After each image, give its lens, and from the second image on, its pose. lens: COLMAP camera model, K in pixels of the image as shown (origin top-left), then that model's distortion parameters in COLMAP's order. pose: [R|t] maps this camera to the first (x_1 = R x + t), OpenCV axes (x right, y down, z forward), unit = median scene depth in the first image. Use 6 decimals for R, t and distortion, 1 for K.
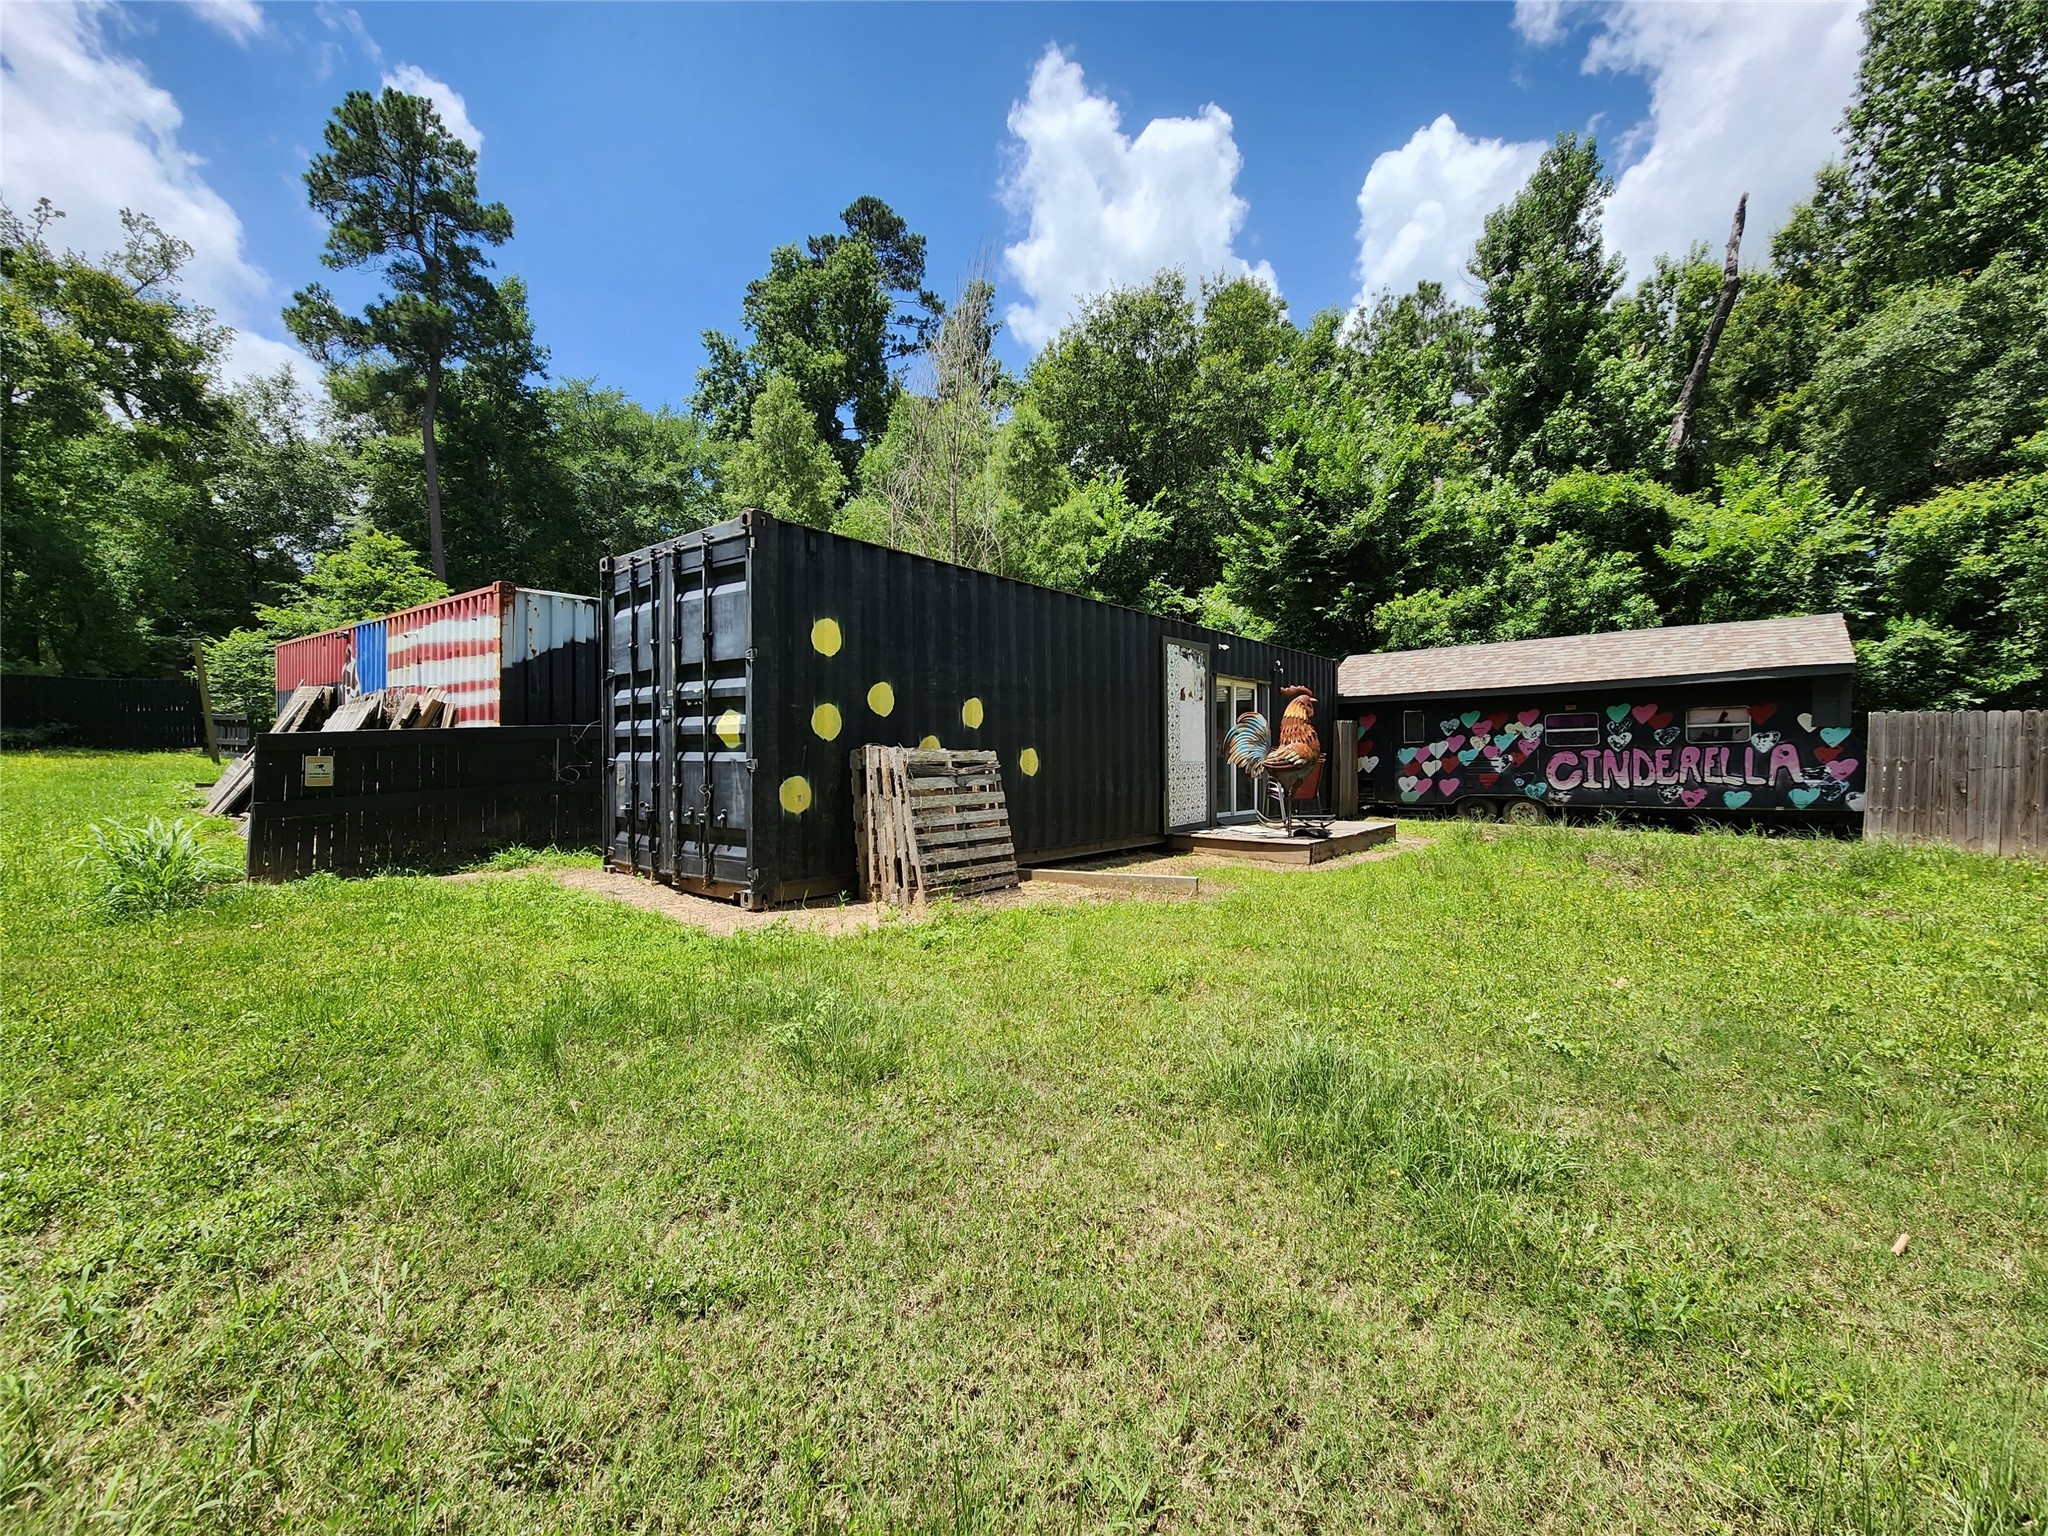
lens RADIAL K [[845.2, 0, 1025.0], [0, 845.2, 759.7], [0, 0, 1]] dist [-0.001620, 0.002124]
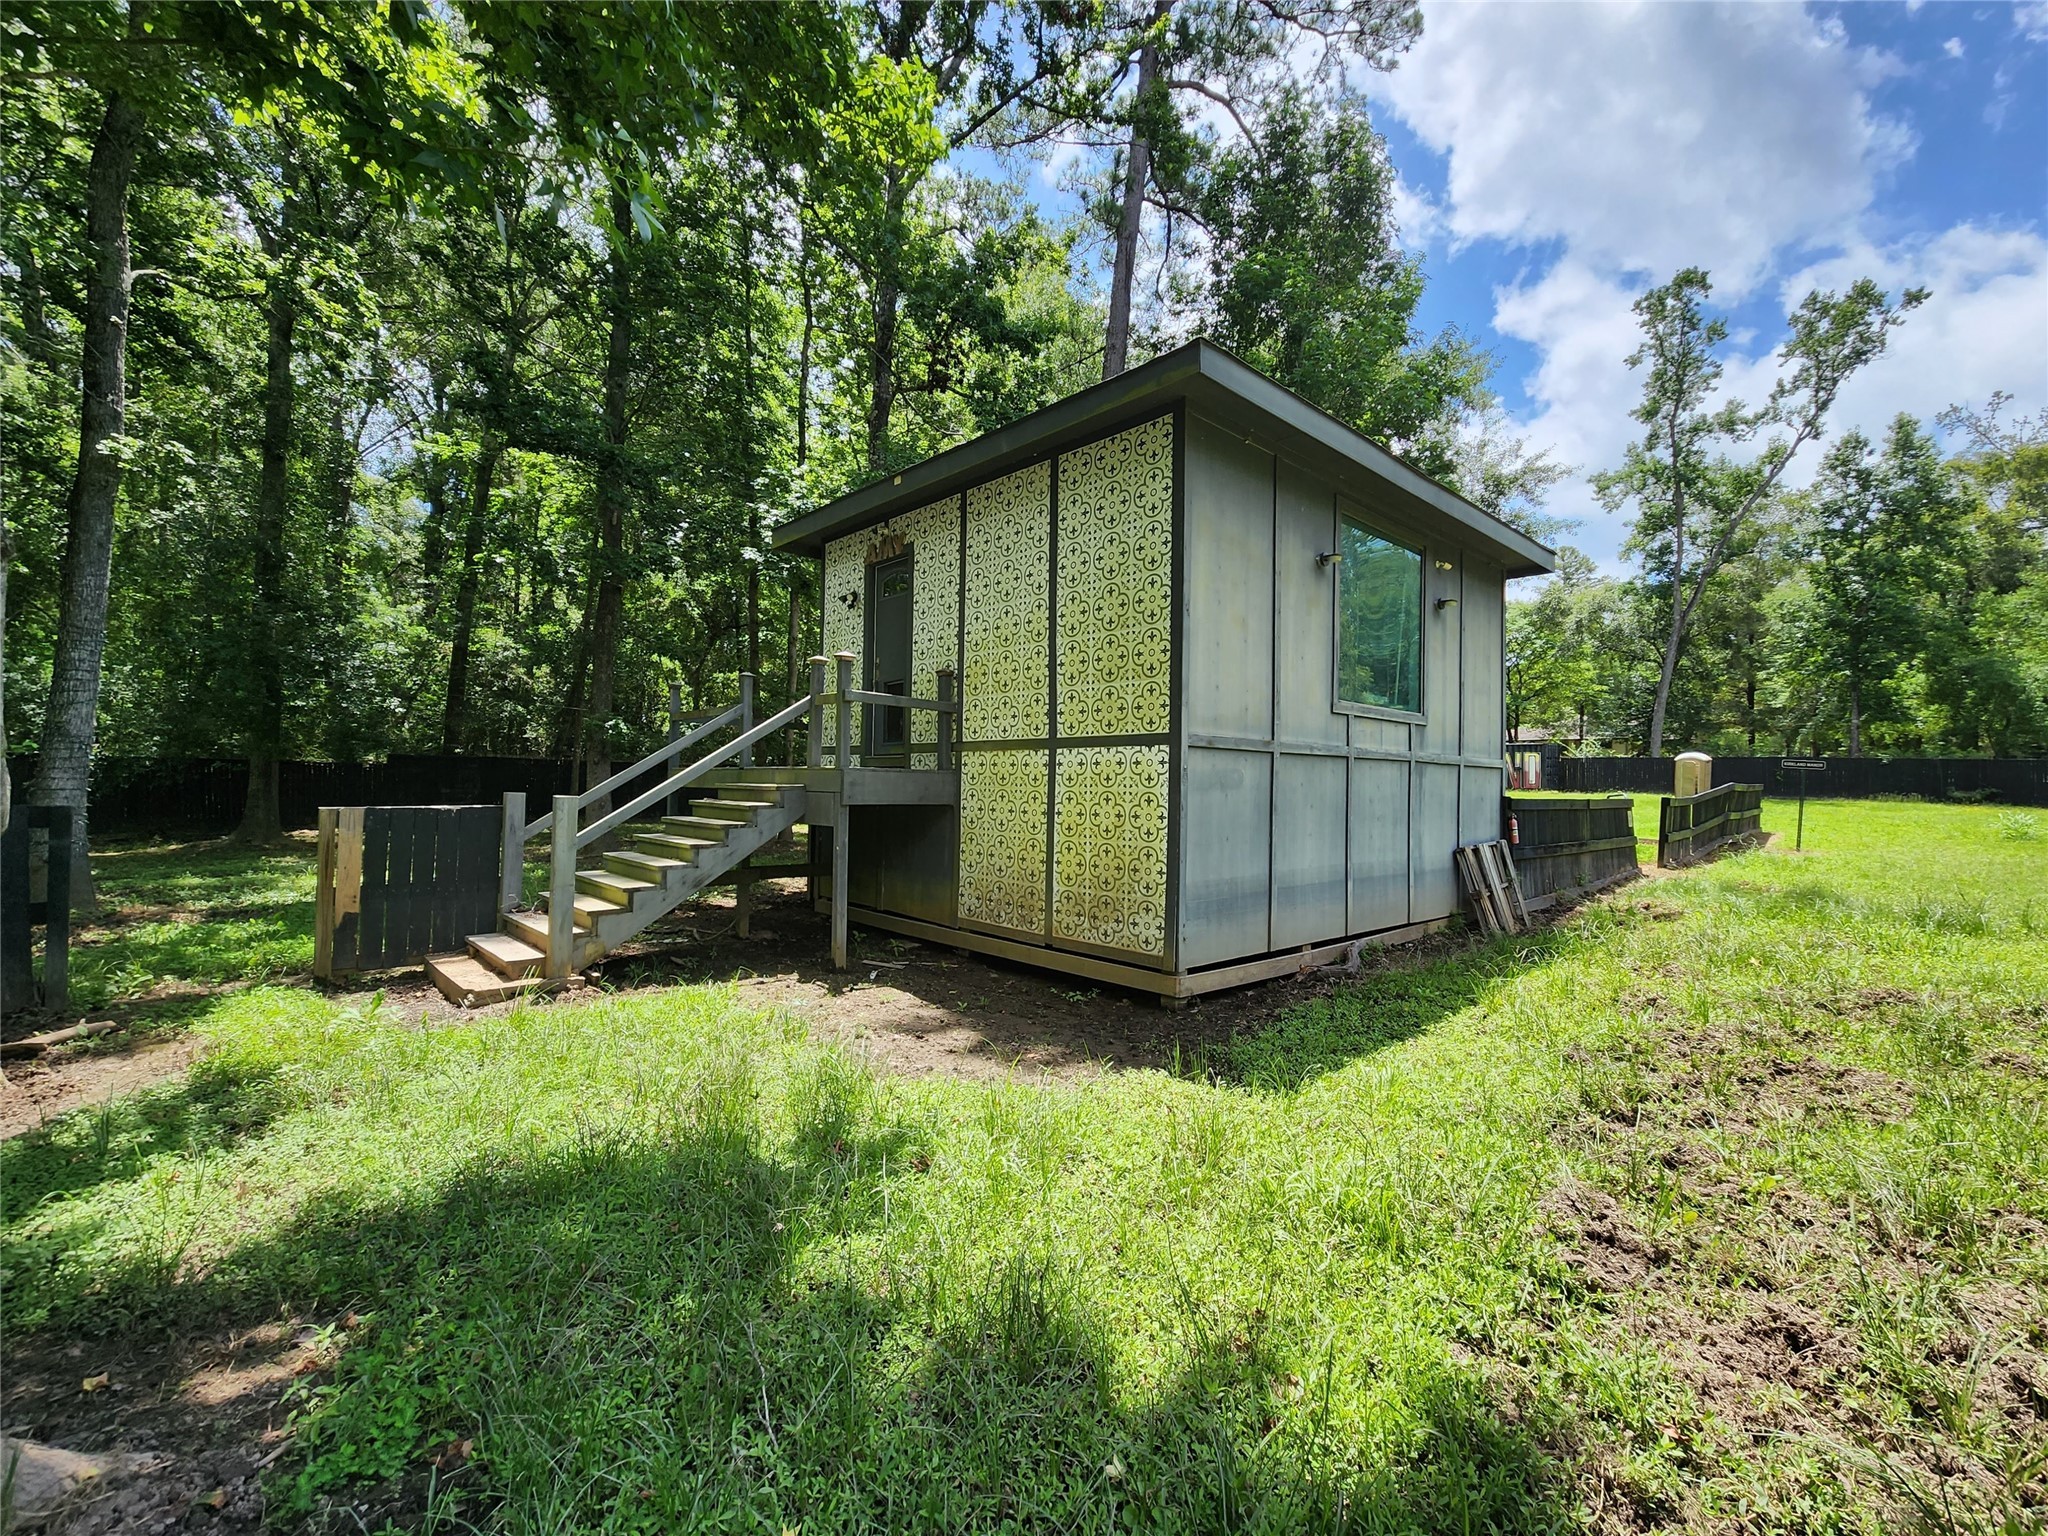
lens RADIAL K [[845.2, 0, 1026.1], [0, 845.2, 775.6], [0, 0, 1]] dist [-0.001620, 0.002124]
pose [[-0.126481, -0.014122, -0.991869, 1.019604], [-0.052943, 0.998570, -0.007466, 0.060961], [0.990555, 0.051569, -0.127047, -0.911746]]
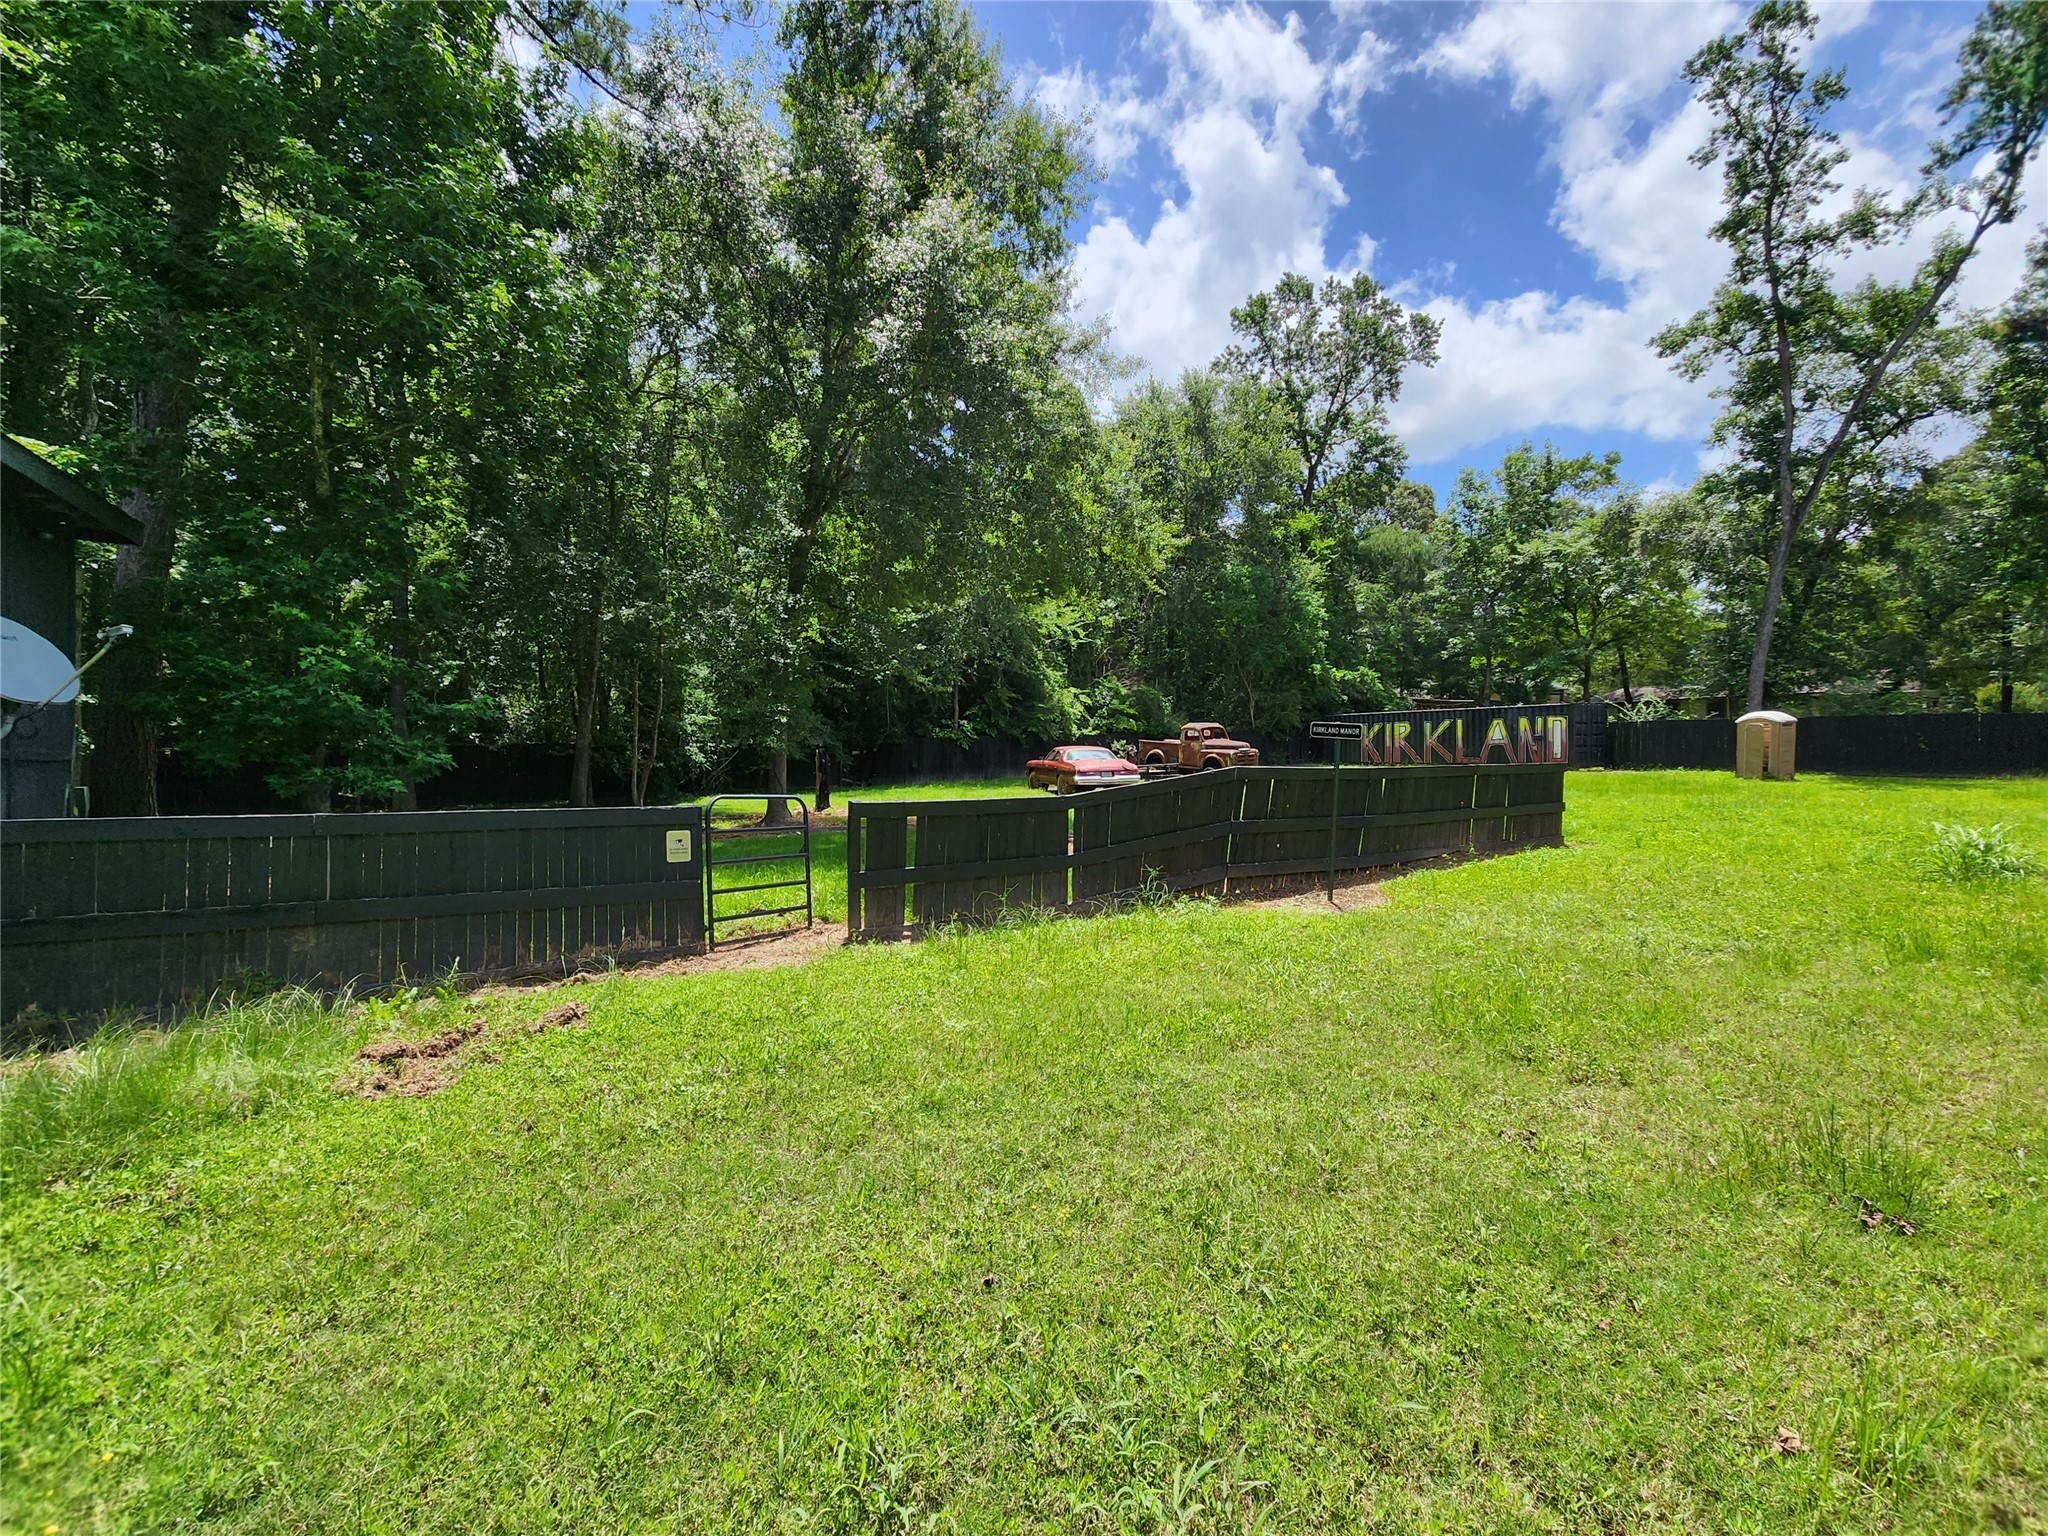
lens RADIAL K [[845.2, 0, 1021.3], [0, 845.2, 767.2], [0, 0, 1]] dist [-0.001620, 0.002124]
pose [[-0.355967, 0.006130, -0.934478, 0.375814], [-0.037558, 0.999077, 0.020861, -0.001228], [0.933743, 0.042523, -0.355409, 0.007995]]
